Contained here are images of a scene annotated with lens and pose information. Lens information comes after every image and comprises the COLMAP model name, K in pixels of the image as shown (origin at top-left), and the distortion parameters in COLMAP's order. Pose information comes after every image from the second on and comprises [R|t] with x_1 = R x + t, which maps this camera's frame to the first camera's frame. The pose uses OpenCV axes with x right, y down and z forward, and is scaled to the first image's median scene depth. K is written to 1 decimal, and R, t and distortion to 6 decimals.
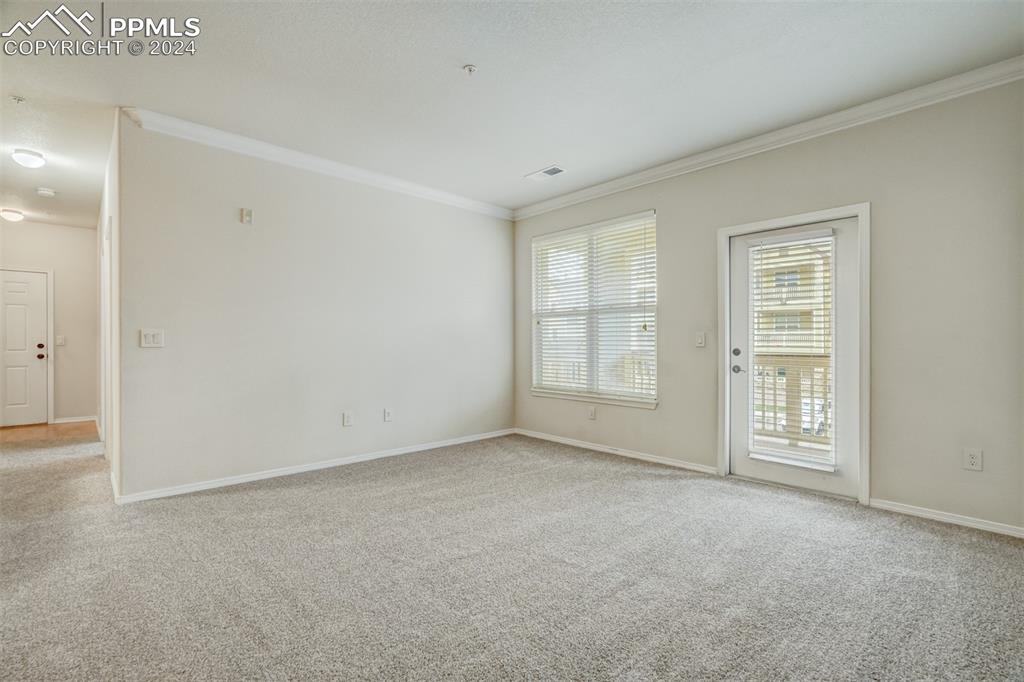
lens RADIAL K [[463.8, 0, 512.0], [0, 463.8, 341.0], [0, 0, 1]] dist [-0.000284, -0.000032]
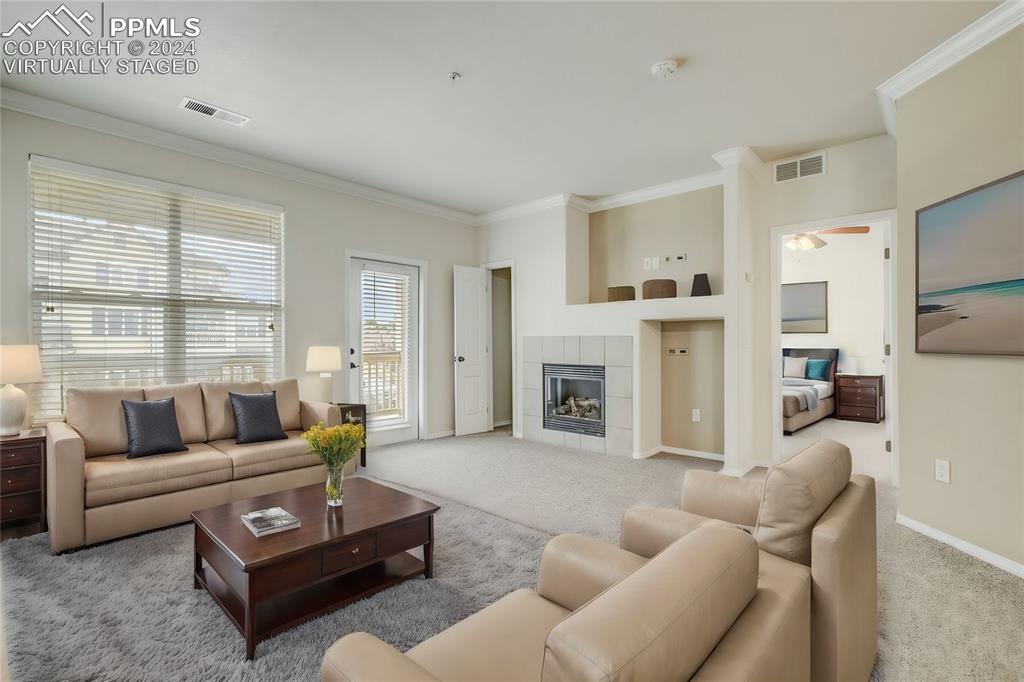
lens RADIAL K [[463.8, 0, 512.0], [0, 463.8, 341.0], [0, 0, 1]] dist [-0.000284, -0.000032]
pose [[-0.078114, 0.002472, 0.996941, -0.612936], [-0.002842, 0.999992, -0.002702, -0.001590], [-0.996940, -0.003044, -0.078106, 0.534061]]
